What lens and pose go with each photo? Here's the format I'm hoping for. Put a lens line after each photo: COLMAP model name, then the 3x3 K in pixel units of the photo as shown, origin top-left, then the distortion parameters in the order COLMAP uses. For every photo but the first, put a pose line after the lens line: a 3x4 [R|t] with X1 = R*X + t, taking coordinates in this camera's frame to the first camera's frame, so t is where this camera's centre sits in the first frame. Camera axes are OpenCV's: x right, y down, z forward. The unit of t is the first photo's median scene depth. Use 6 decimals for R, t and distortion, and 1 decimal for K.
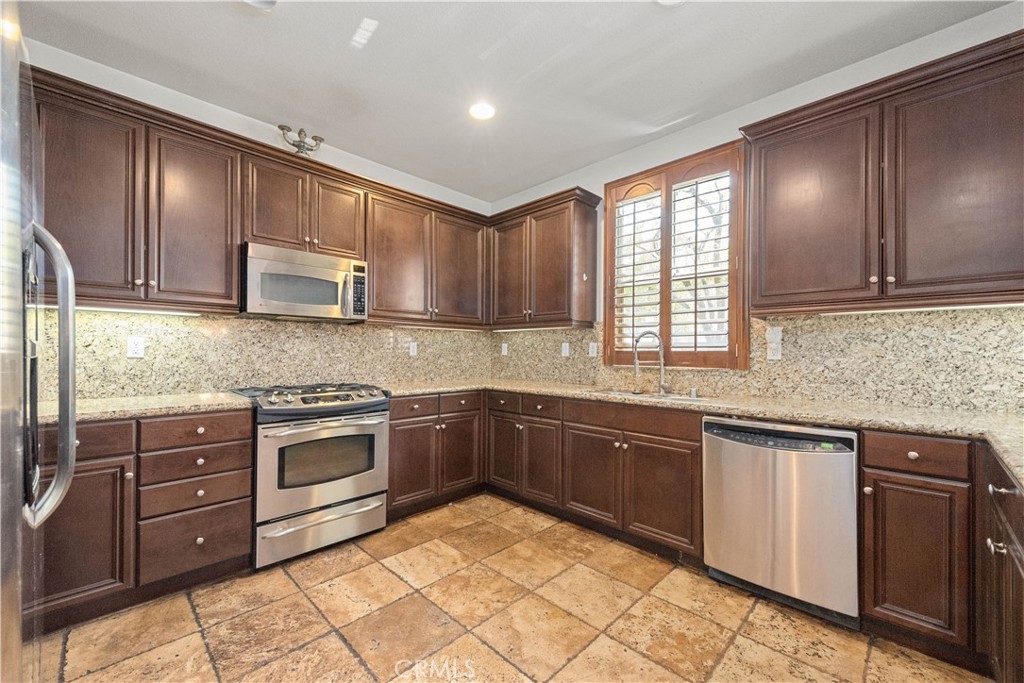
lens RADIAL K [[403.5, 0, 515.7], [0, 403.5, 346.1], [0, 0, 1]] dist [0.018132, -0.000326]
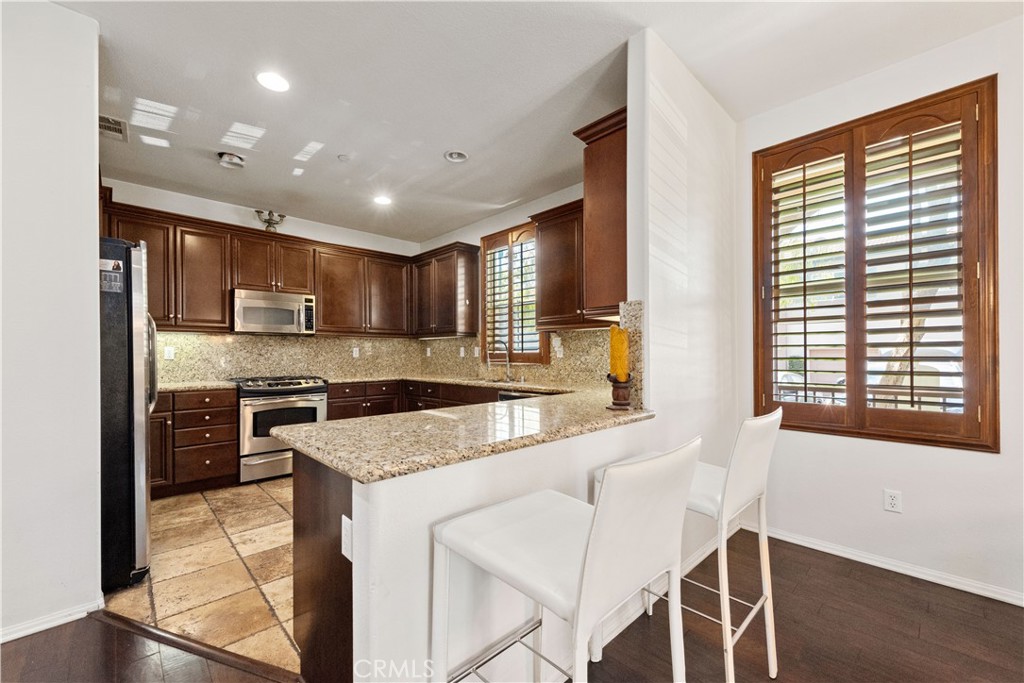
lens RADIAL K [[407.1, 0, 511.6], [0, 407.1, 348.7], [0, 0, 1]] dist [0.023329, -0.000023]
pose [[0.999417, -0.008981, -0.032943, 0.468974], [0.009052, 0.999957, 0.002001, -0.005899], [0.032923, -0.002298, 0.999455, -0.572200]]
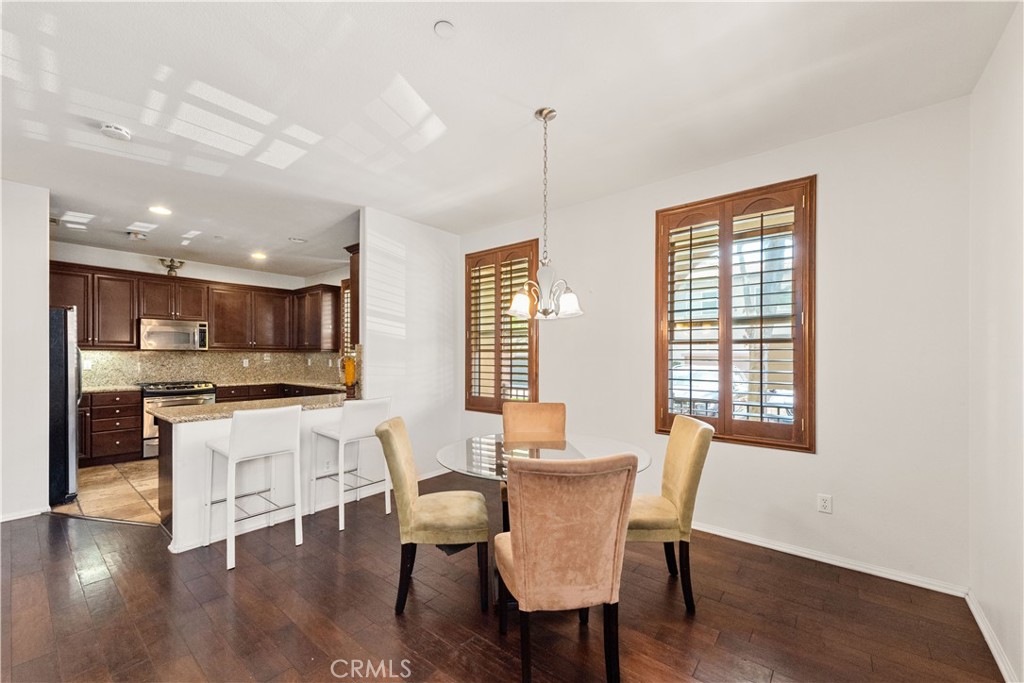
lens RADIAL K [[402.7, 0, 505.8], [0, 402.7, 351.5], [0, 0, 1]] dist [0.021058, -0.000467]
pose [[0.996959, -0.001895, 0.077904, 1.092052], [0.001571, 0.999990, 0.004220, -0.071257], [-0.077911, -0.004085, 0.996952, -1.313968]]
